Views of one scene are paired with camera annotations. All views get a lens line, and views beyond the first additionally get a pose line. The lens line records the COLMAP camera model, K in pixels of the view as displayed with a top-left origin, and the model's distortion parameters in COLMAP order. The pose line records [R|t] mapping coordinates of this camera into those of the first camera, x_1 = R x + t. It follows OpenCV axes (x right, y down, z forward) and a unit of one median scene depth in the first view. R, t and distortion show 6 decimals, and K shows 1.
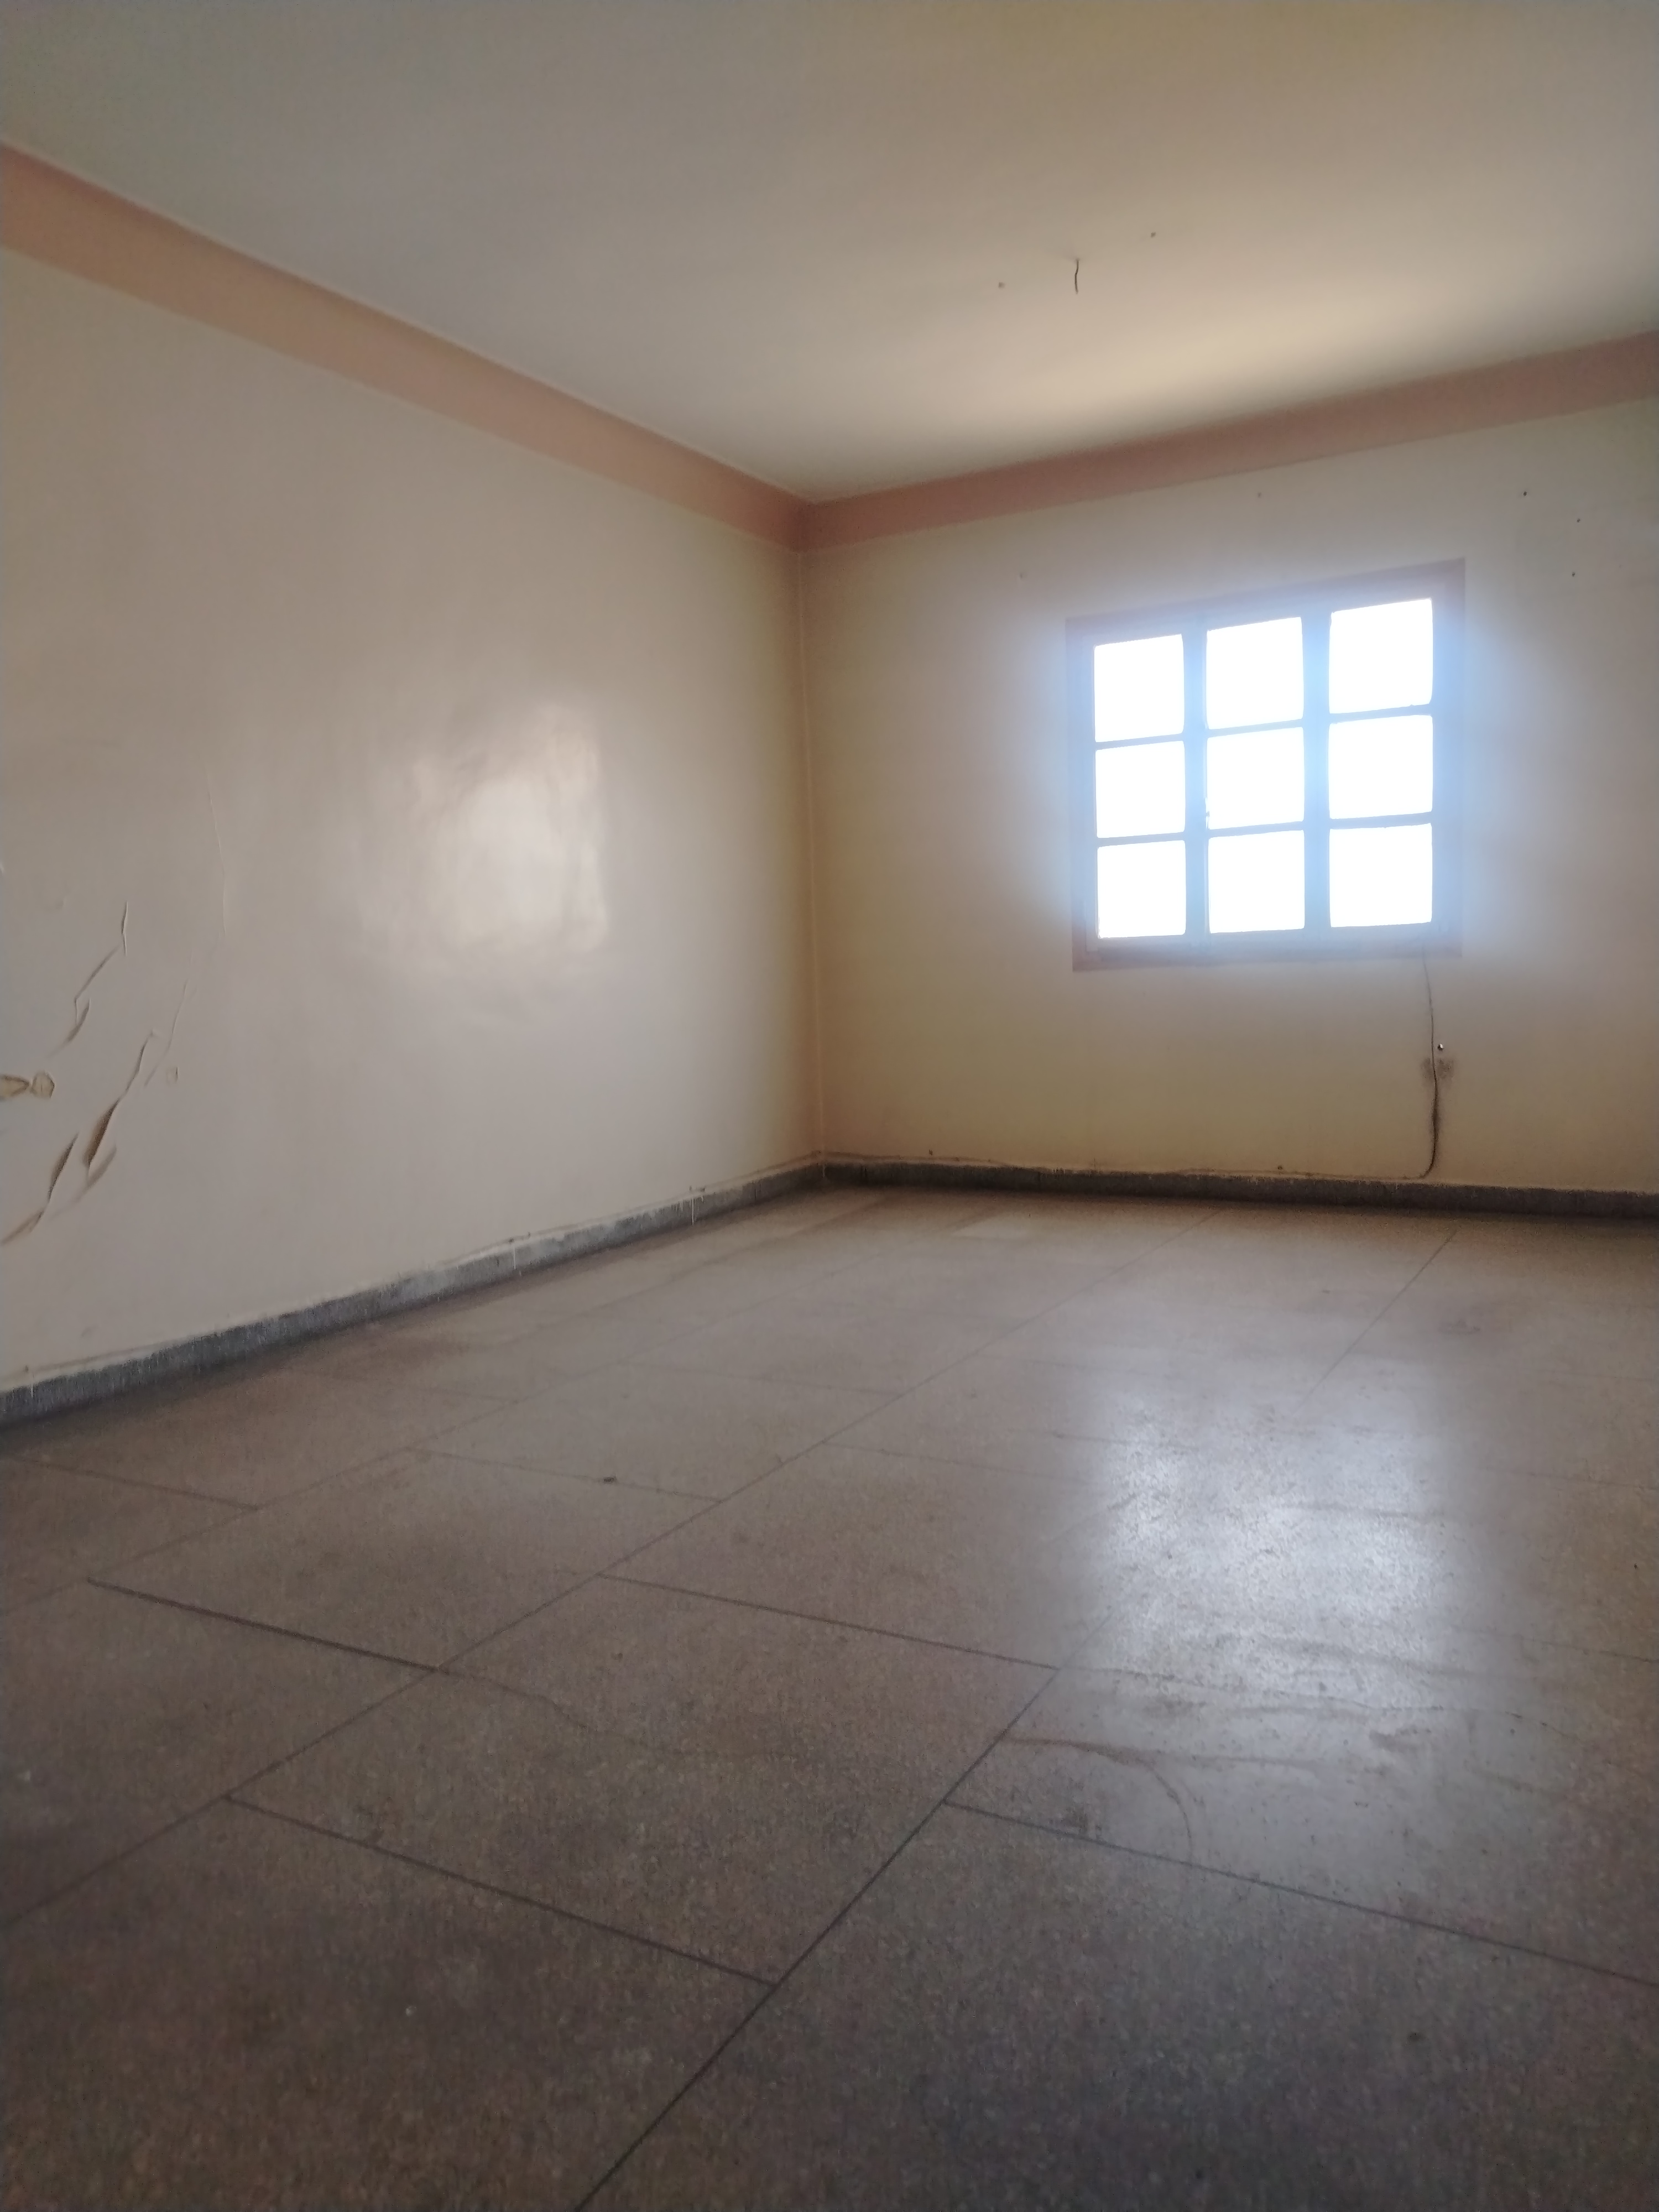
lens RADIAL K [[1559.5, 0, 828.3], [0, 1559.5, 1186.2], [0, 0, 1]] dist [0.081251, -0.216202]
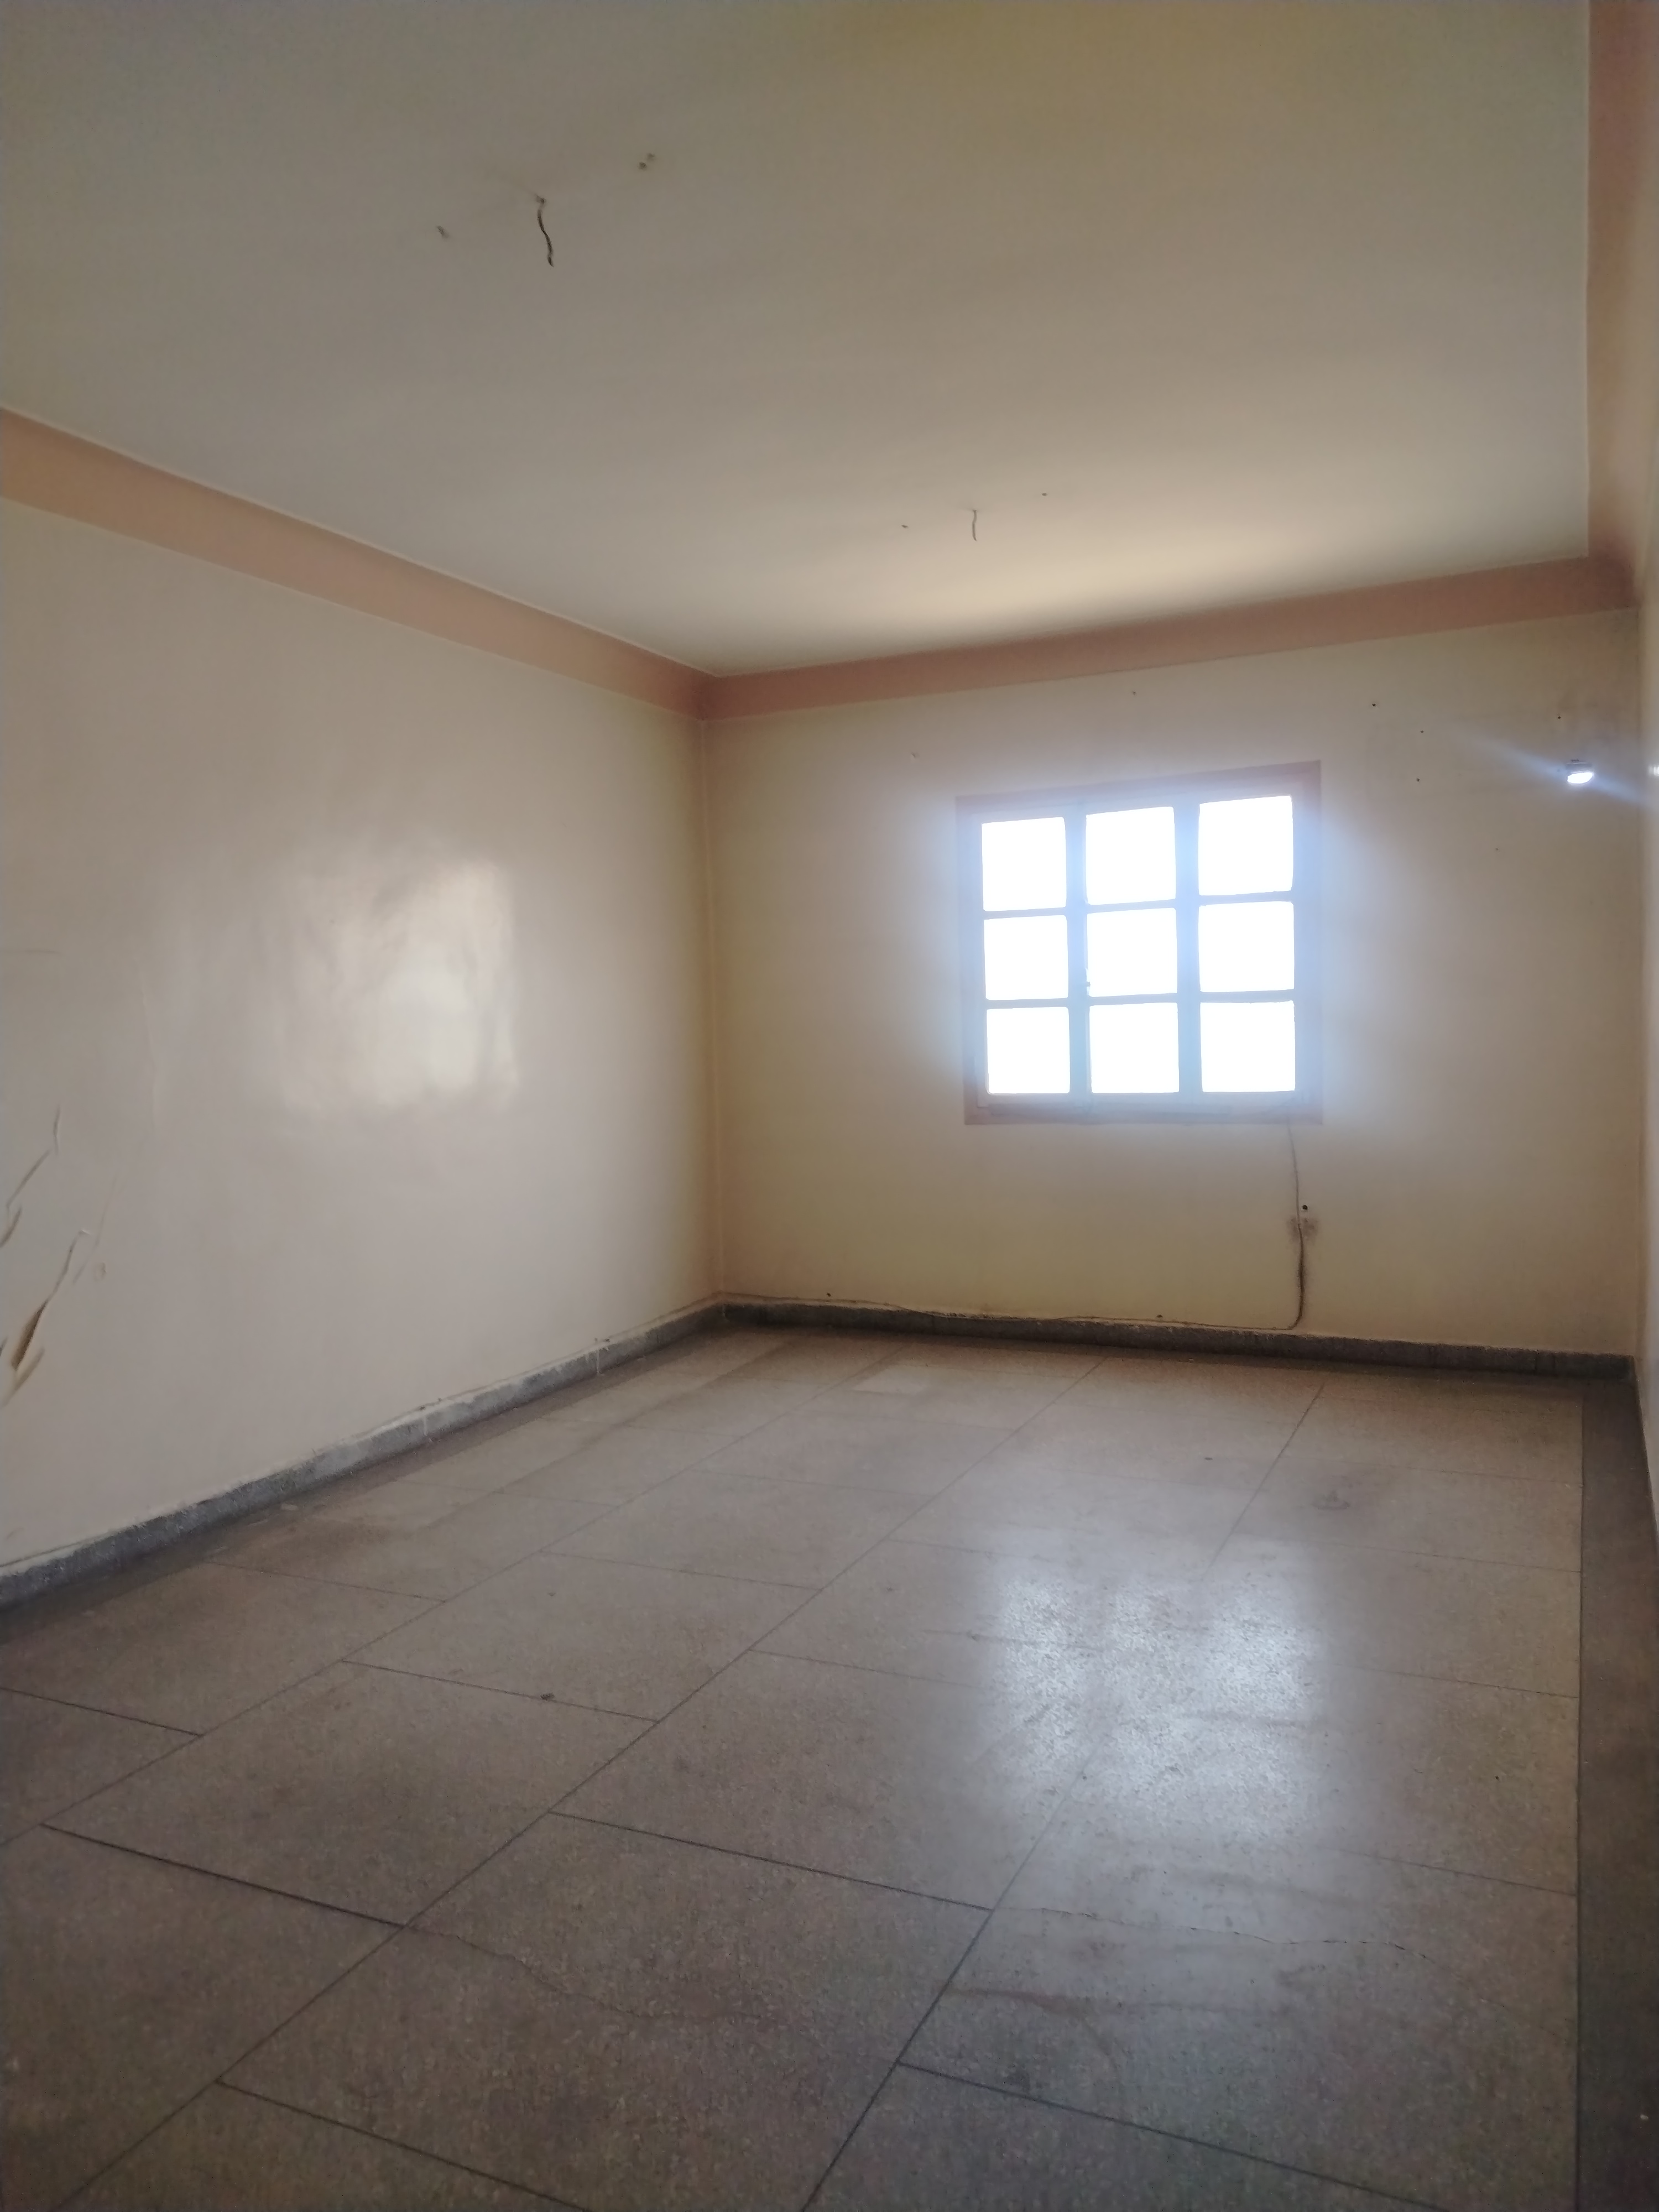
lens RADIAL K [[1602.2, 0, 829.5], [0, 1602.2, 1106.0], [0, 0, 1]] dist [0.002123, -0.045126]
pose [[0.995709, 0.004808, 0.092416, -0.047903], [0.000918, 0.998087, -0.061822, -0.122736], [-0.092536, 0.061641, 0.993799, -0.084065]]
